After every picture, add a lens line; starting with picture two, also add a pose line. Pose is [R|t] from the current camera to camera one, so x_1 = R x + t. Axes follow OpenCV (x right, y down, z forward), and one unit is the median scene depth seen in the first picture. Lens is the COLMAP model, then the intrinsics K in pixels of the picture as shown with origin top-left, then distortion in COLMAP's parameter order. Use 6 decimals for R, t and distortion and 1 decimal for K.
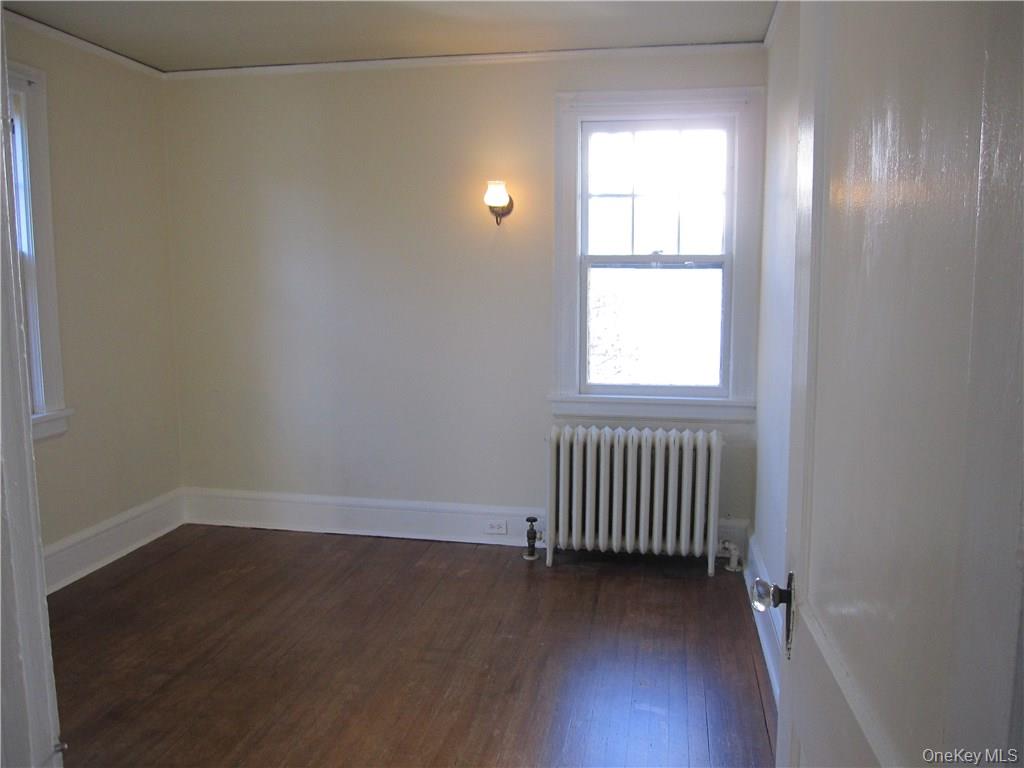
lens RADIAL K [[821.1, 0, 512.0], [0, 821.1, 384.0], [0, 0, 1]] dist [-0.003959, -0.001775]
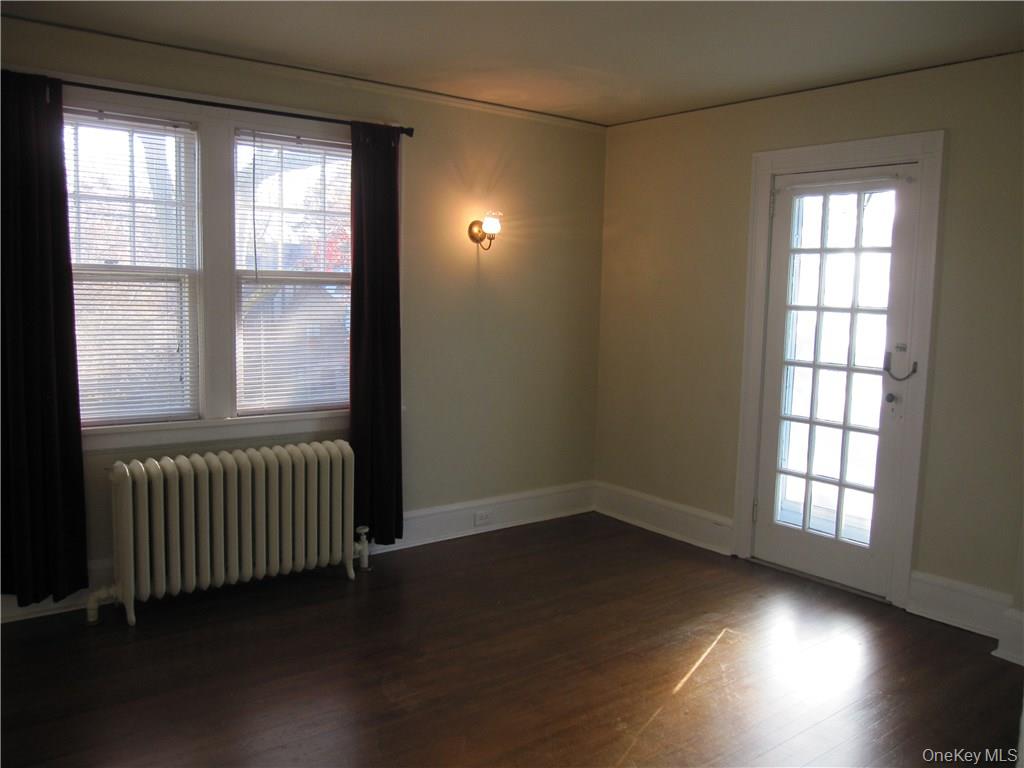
lens RADIAL K [[883.6, 0, 512.0], [0, 883.6, 384.0], [0, 0, 1]] dist [0.005427, 0.004652]
pose [[0.672065, -0.062875, 0.737818, -0.452286], [0.082124, 0.996571, 0.010120, -0.008616], [-0.735925, 0.053791, 0.674923, 0.081561]]
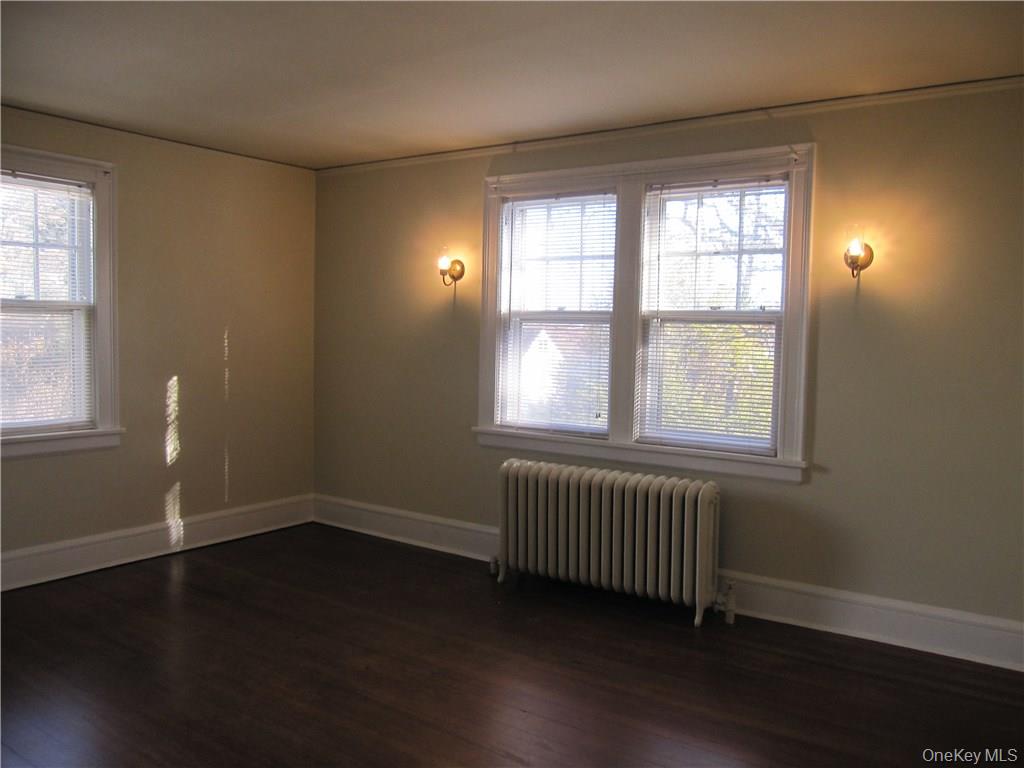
lens RADIAL K [[863.3, 0, 512.0], [0, 863.3, 384.0], [0, 0, 1]] dist [-0.004814, -0.004063]
pose [[0.903779, 0.043815, -0.425750, 0.497959], [-0.073413, 0.995874, -0.053353, 0.010467], [0.421656, 0.079475, 0.903266, -0.084547]]
